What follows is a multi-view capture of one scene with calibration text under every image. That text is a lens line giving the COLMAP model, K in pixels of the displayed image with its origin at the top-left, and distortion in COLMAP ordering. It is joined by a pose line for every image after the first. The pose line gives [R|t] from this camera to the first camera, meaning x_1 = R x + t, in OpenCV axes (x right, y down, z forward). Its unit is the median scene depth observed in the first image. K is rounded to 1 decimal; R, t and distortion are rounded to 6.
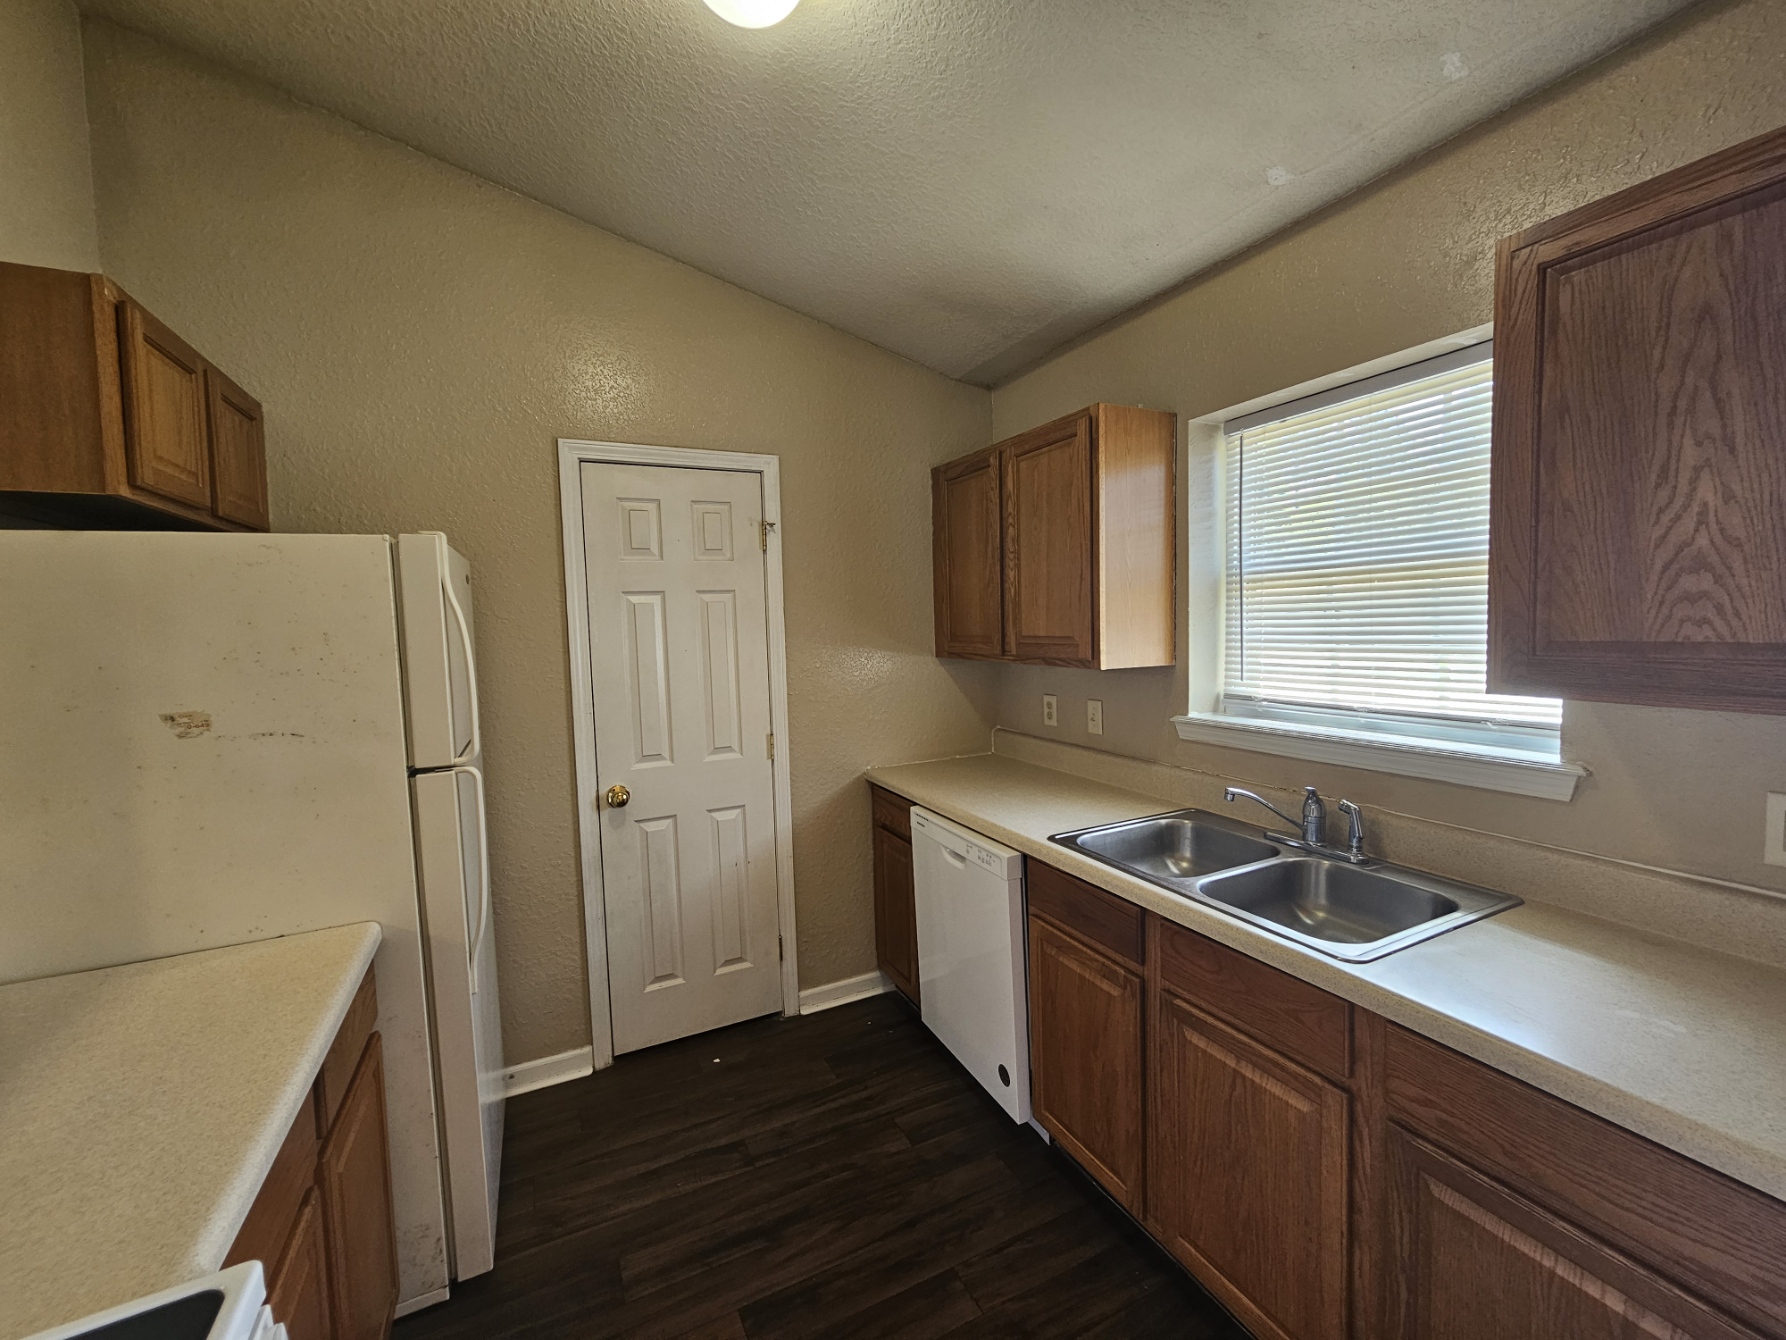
lens RADIAL K [[733.3, 0, 895.4], [0, 733.3, 668.6], [0, 0, 1]] dist [-0.000816, 0.000627]
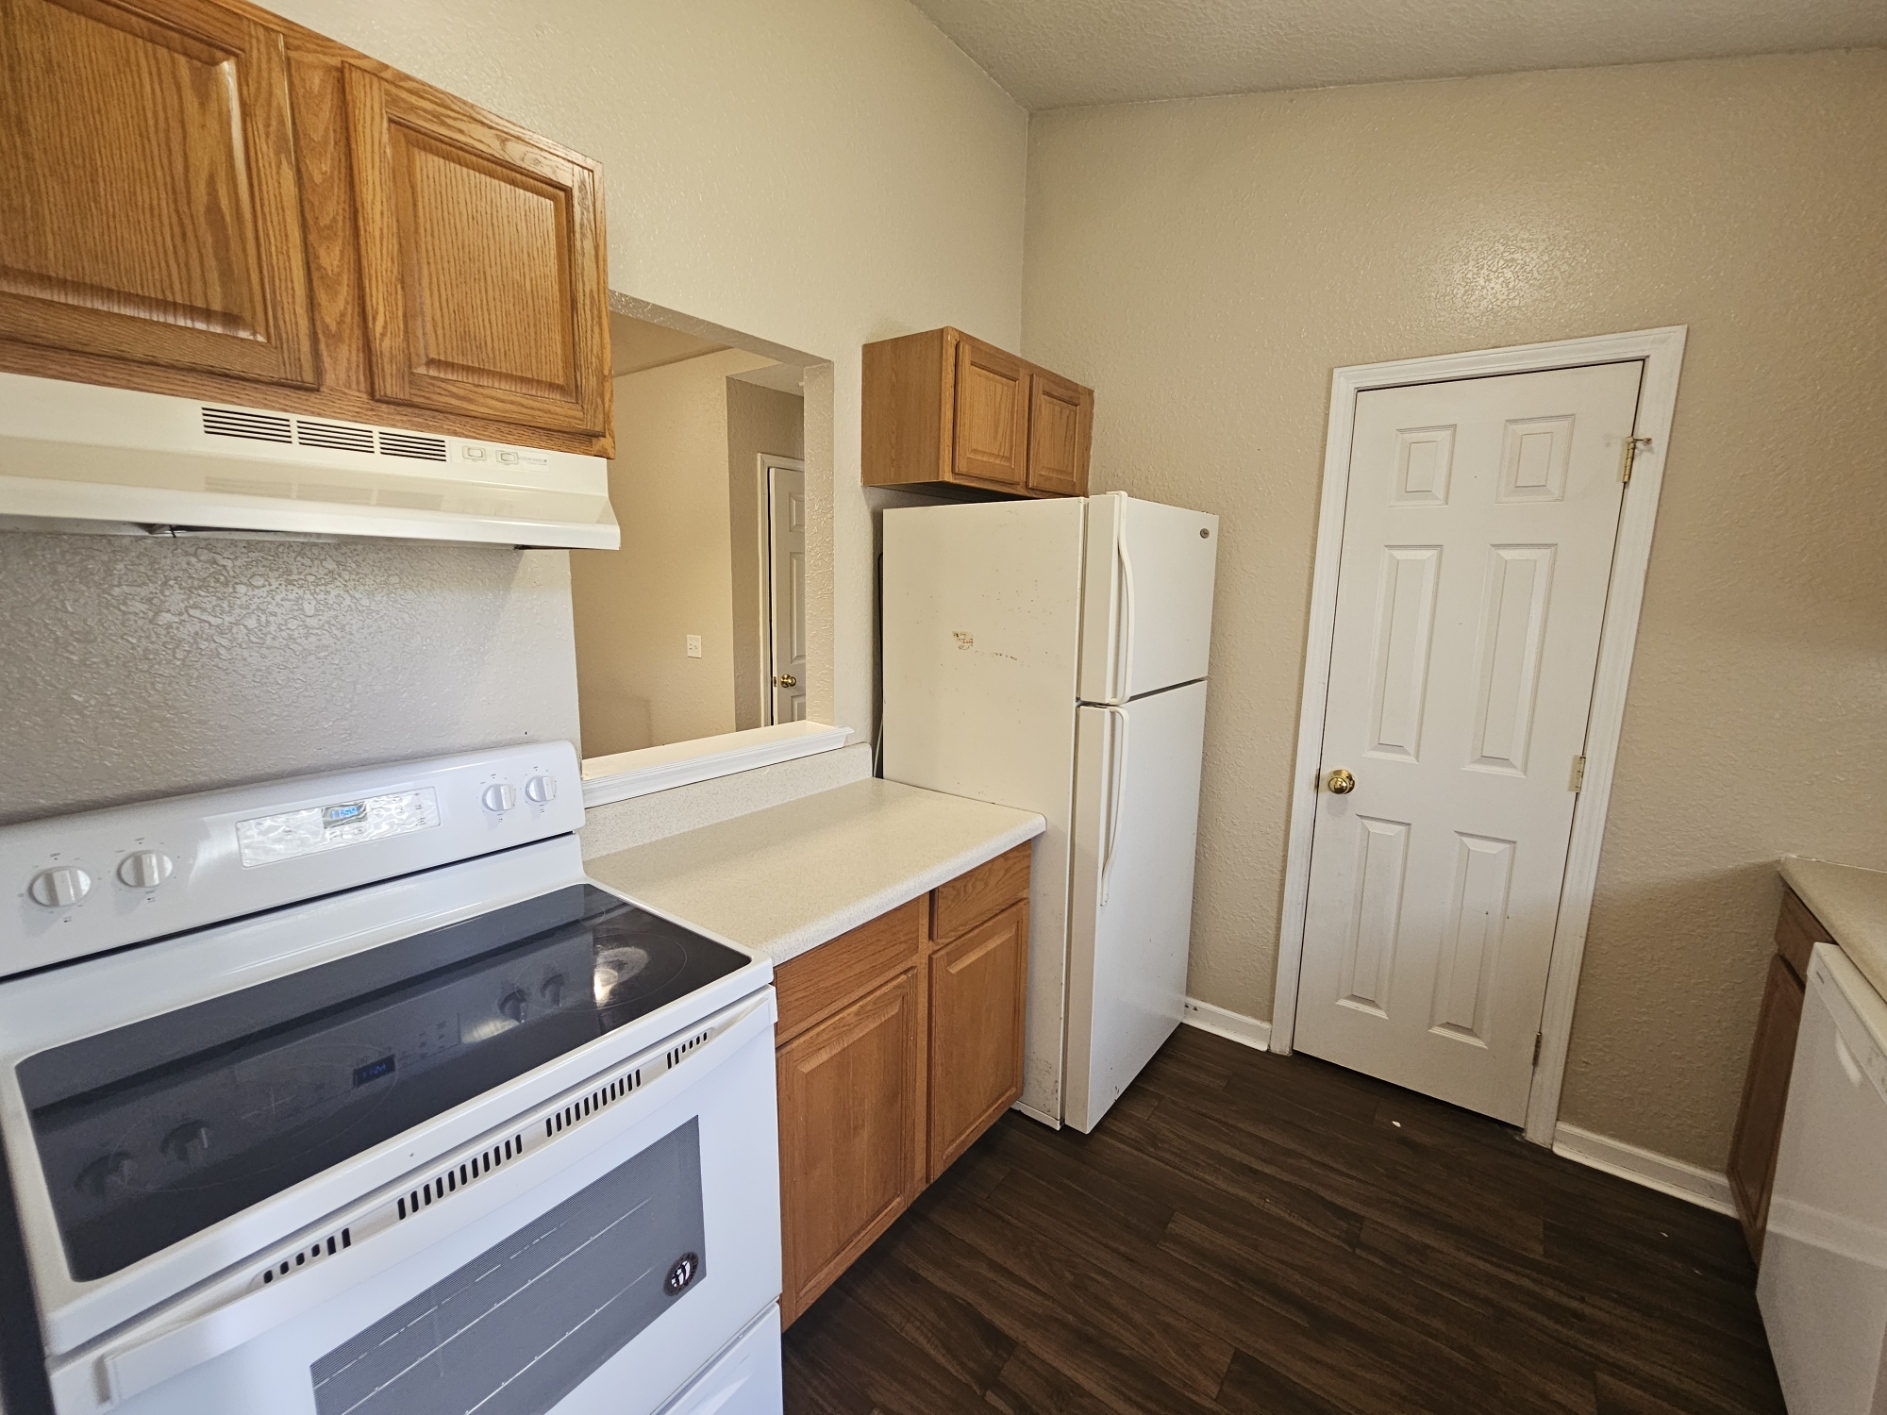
lens RADIAL K [[776.2, 0, 943.5], [0, 776.2, 707.5], [0, 0, 1]] dist [-0.000436, 0.000172]
pose [[0.458258, 0.184433, -0.869474, 0.273775], [-0.092011, 0.982822, 0.159982, -0.025880], [0.884044, 0.006688, 0.467356, 0.195072]]
